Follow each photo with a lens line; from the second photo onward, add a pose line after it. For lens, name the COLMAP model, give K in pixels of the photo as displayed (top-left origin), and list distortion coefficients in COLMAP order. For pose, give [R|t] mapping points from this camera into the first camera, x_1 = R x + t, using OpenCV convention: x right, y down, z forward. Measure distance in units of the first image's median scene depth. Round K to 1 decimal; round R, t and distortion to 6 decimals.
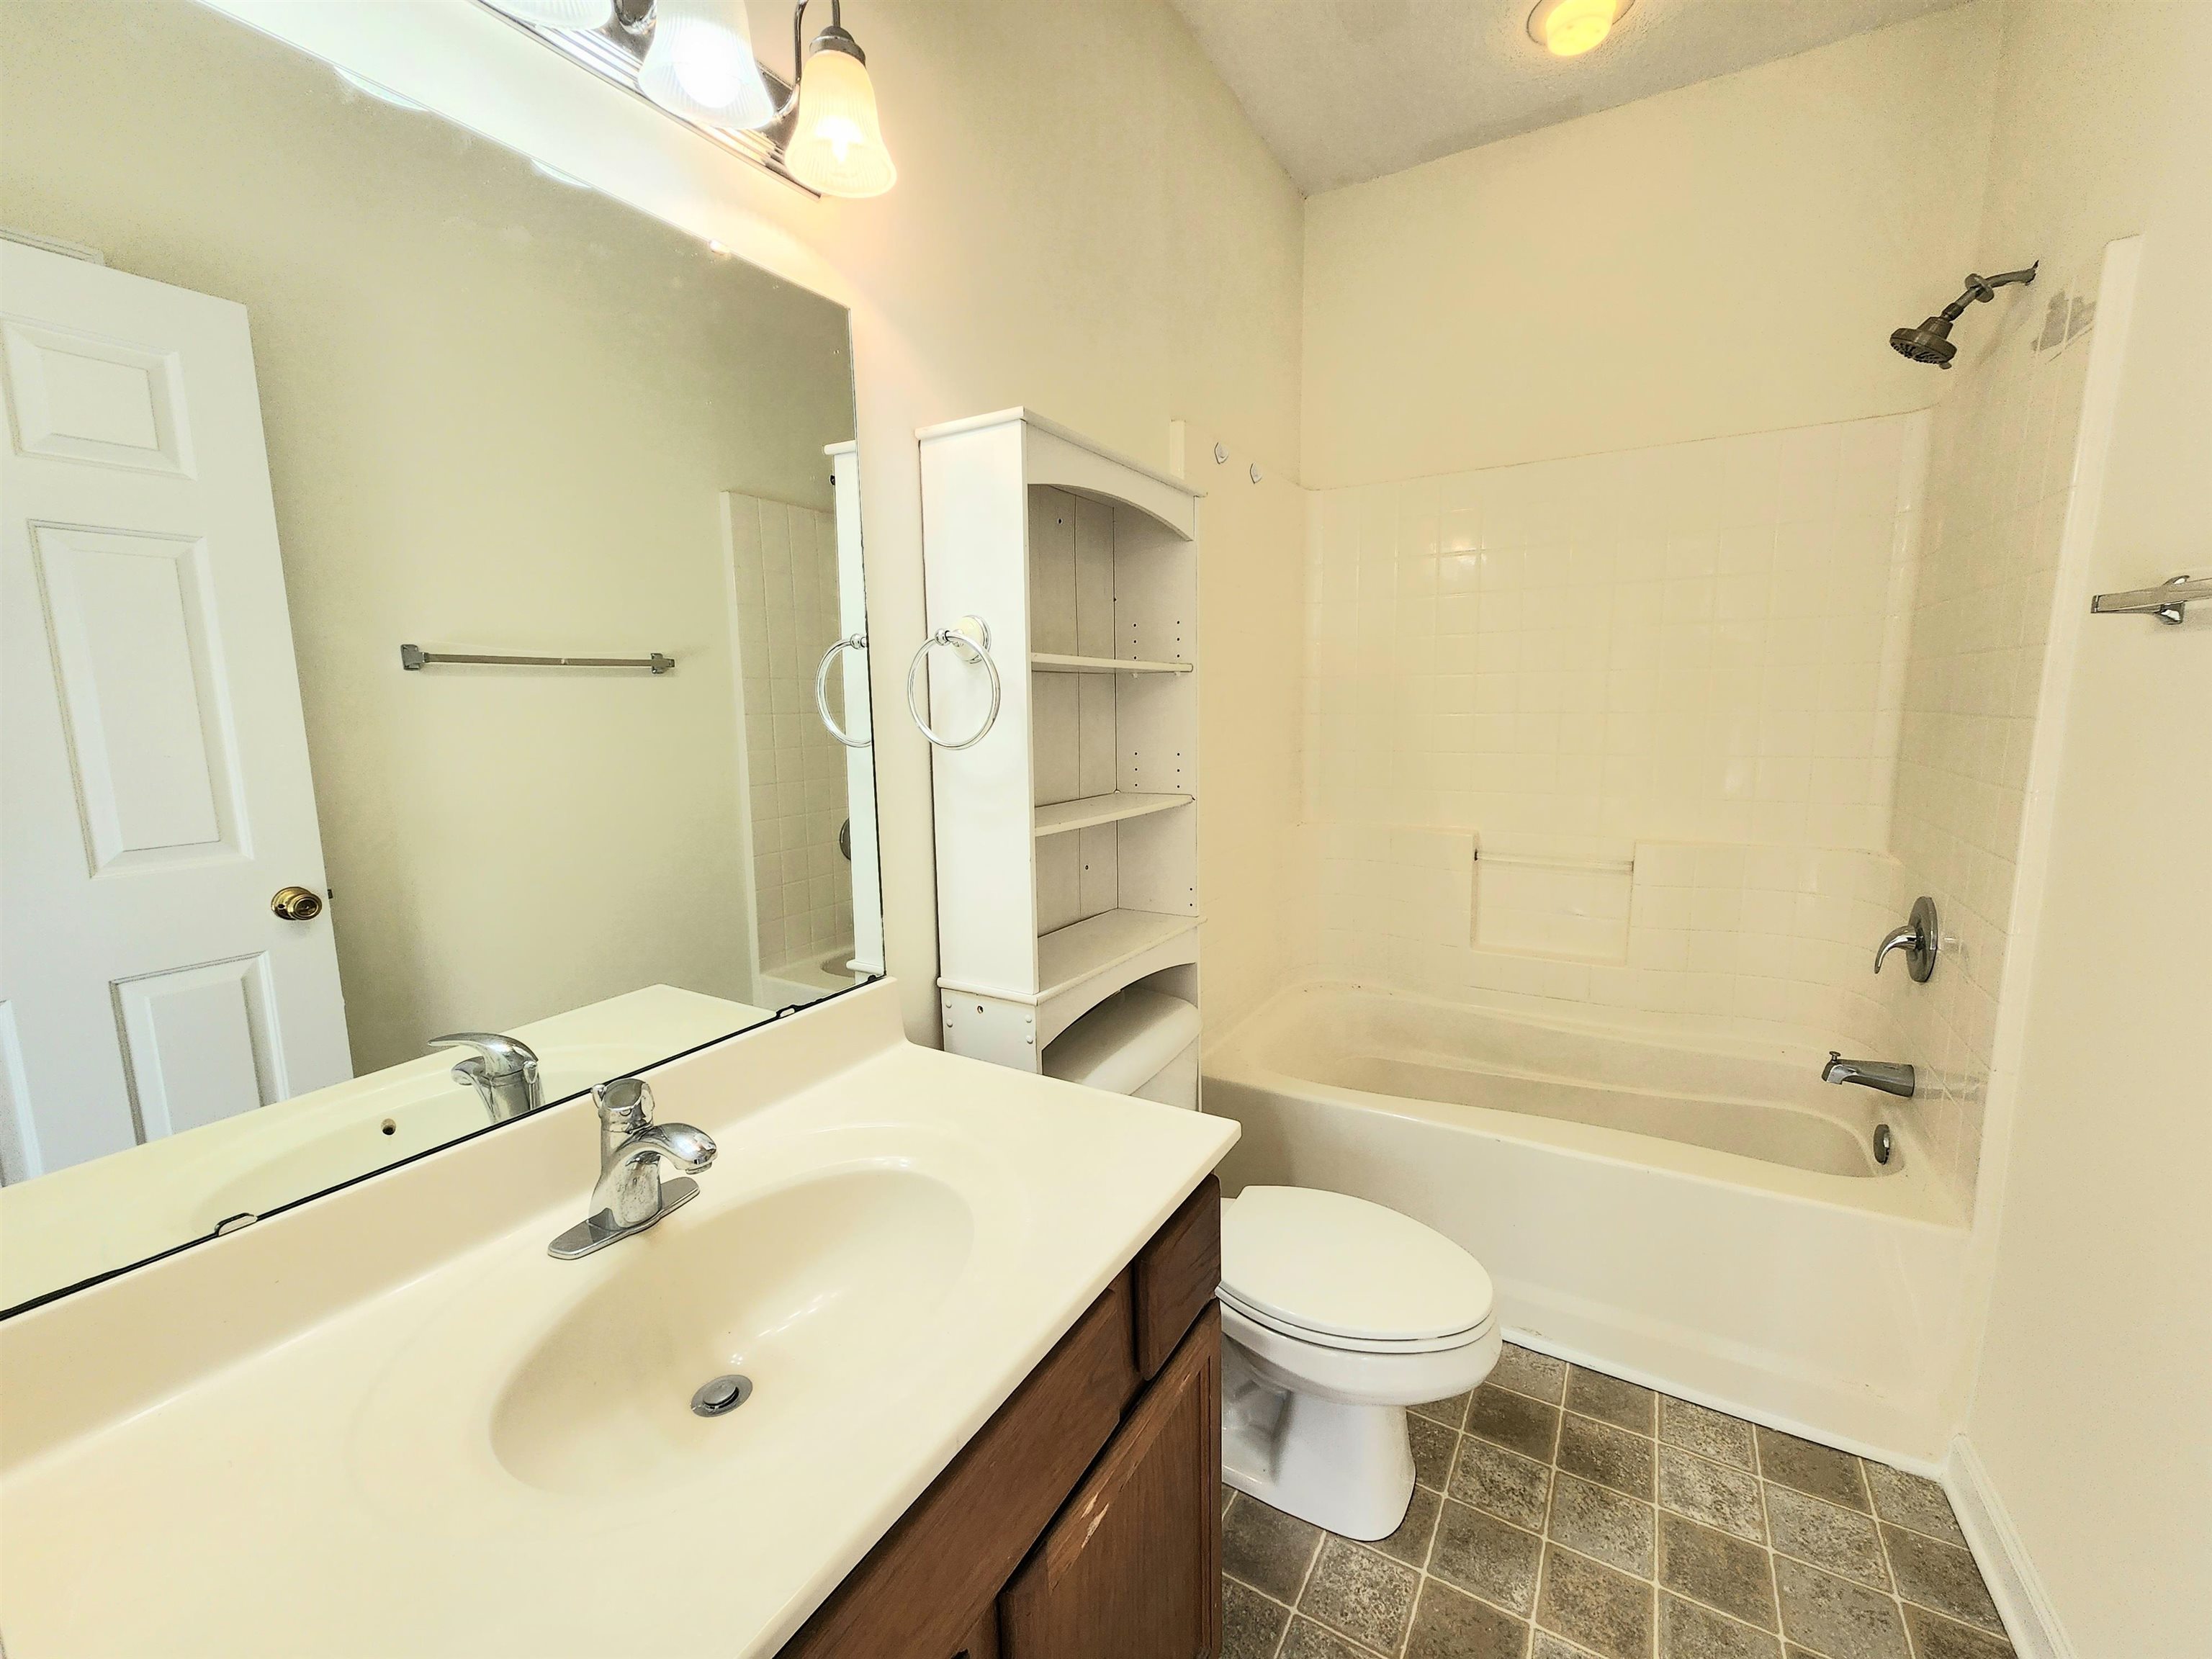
lens RADIAL K [[913.1, 0, 1110.8], [0, 913.1, 836.6], [0, 0, 1]] dist [0.007357, -0.000921]
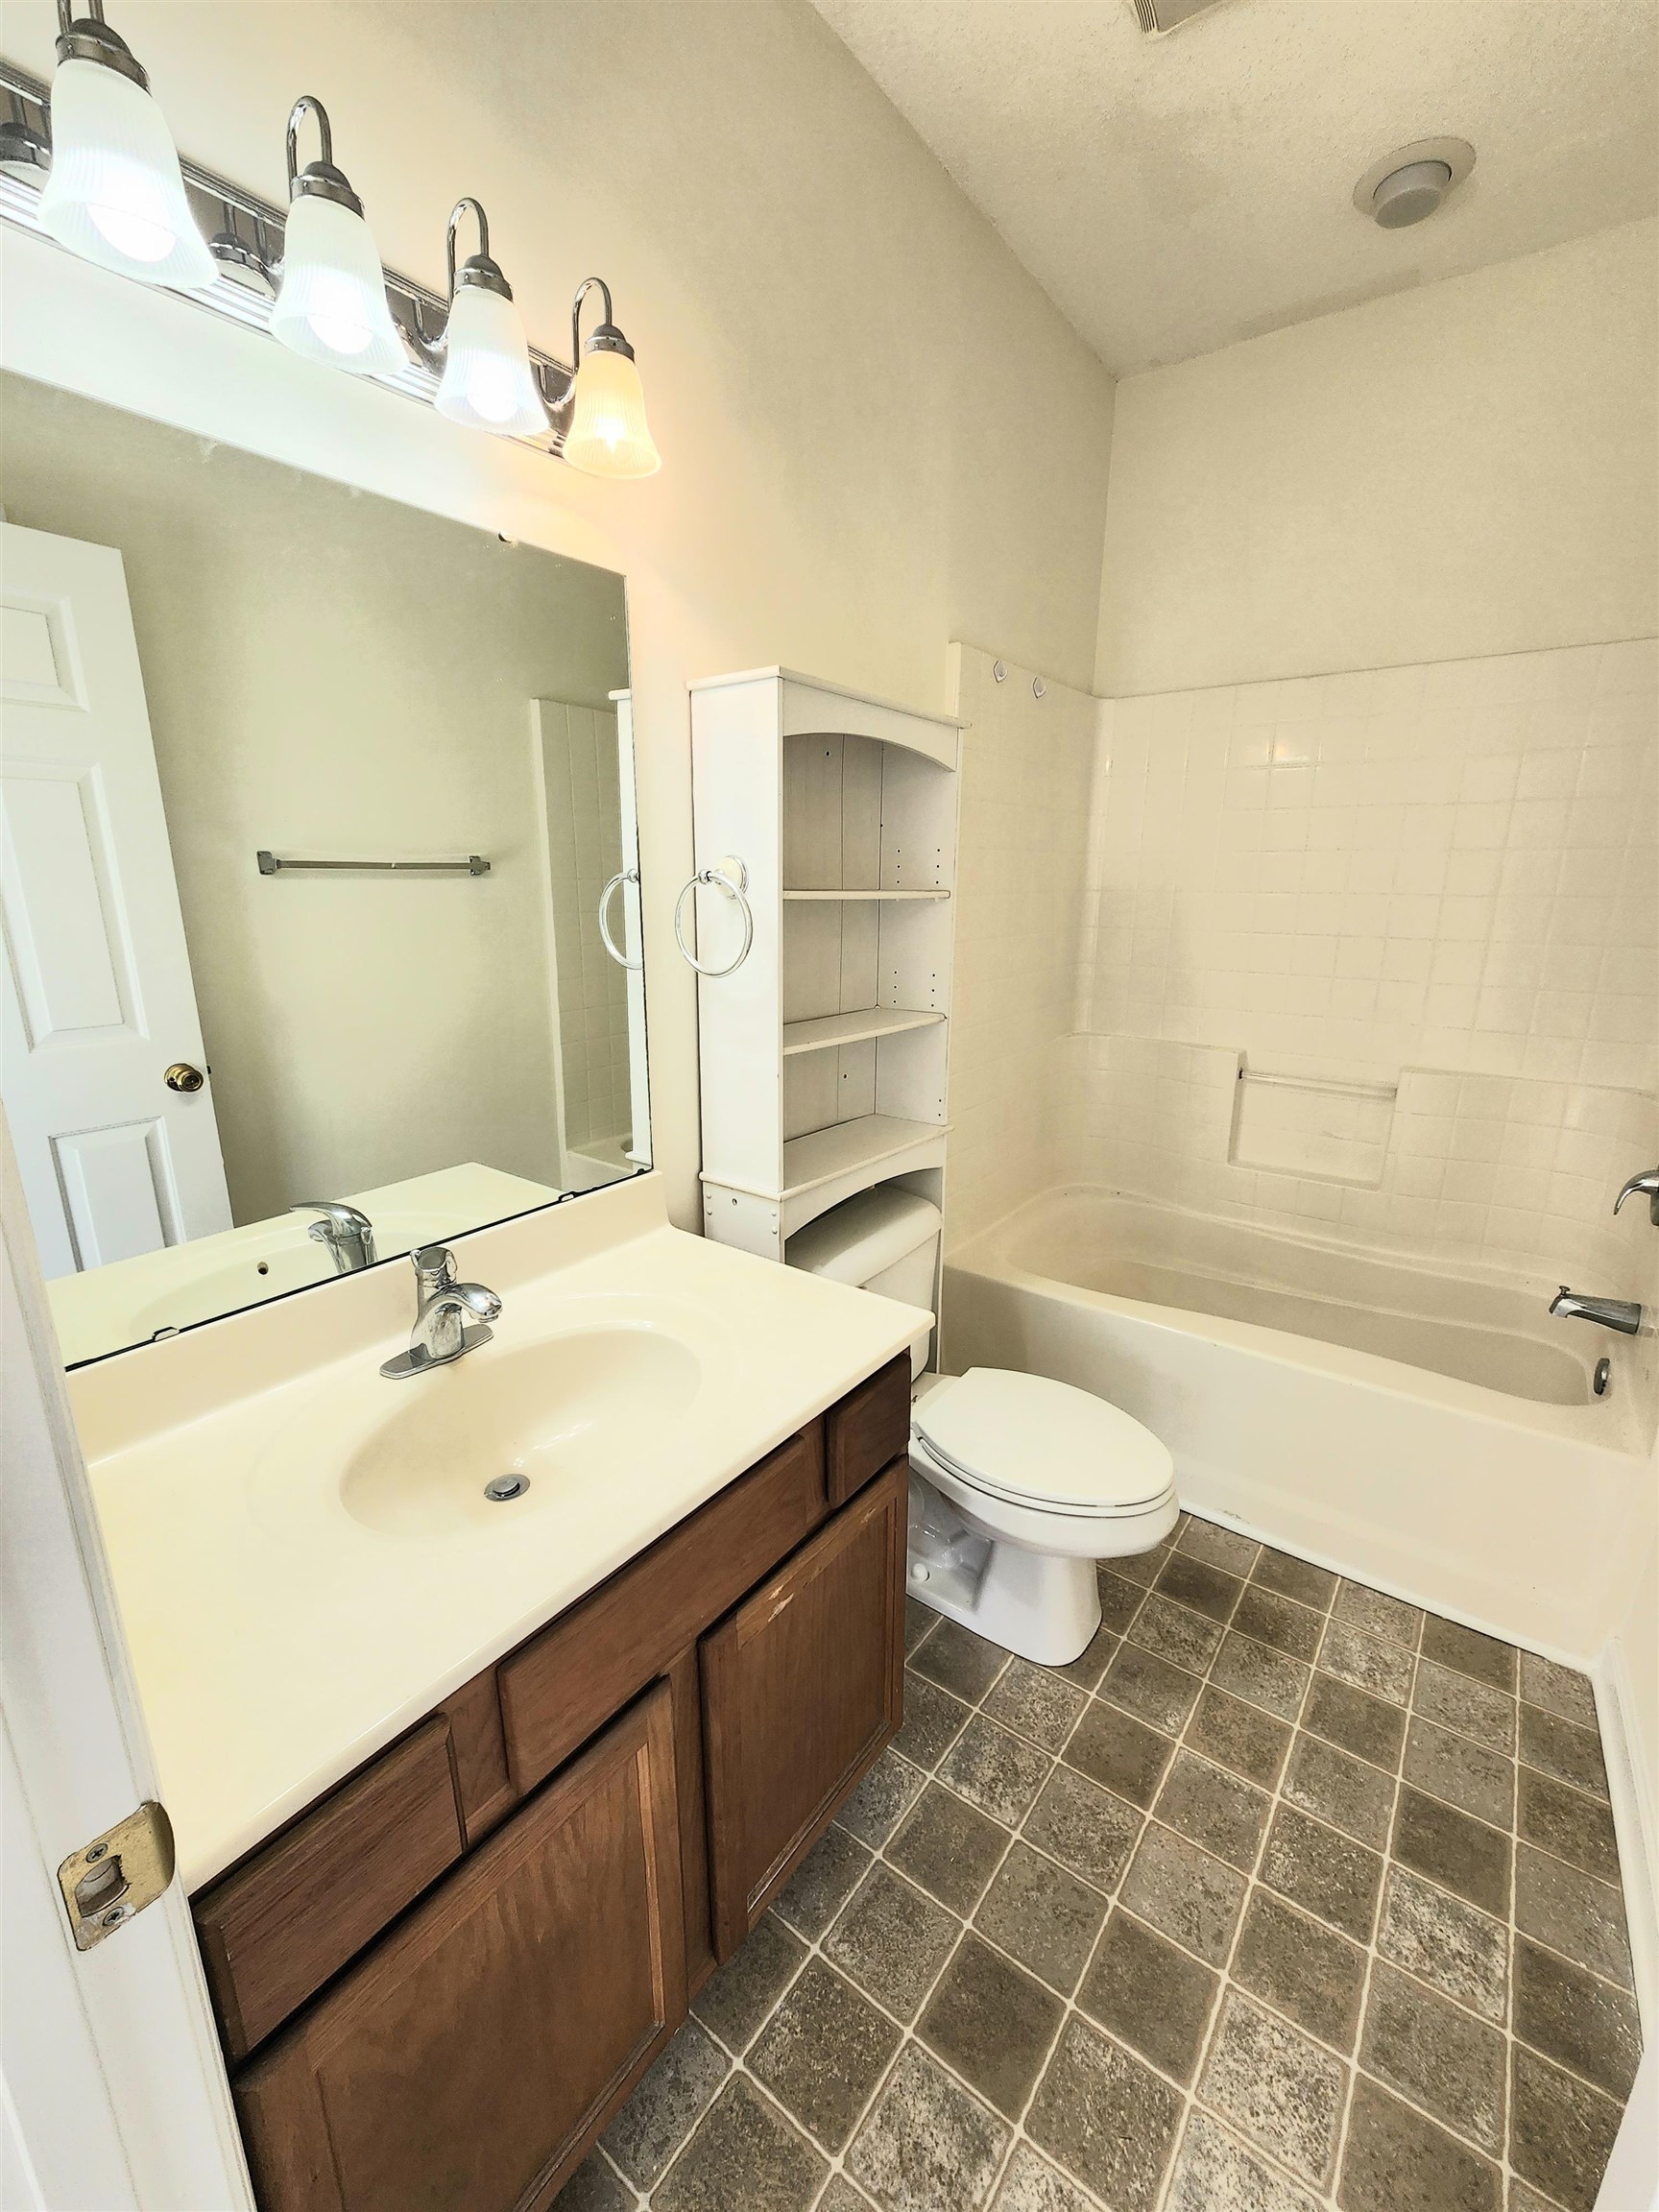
lens RADIAL K [[913.1, 0, 826.7], [0, 913.1, 1120.2], [0, 0, 1]] dist [0.007357, -0.000921]
pose [[0.993398, 0.049393, -0.103537, 0.087078], [-0.037587, 0.992881, 0.113024, -0.048153], [0.108382, -0.108386, 0.988183, -0.116335]]
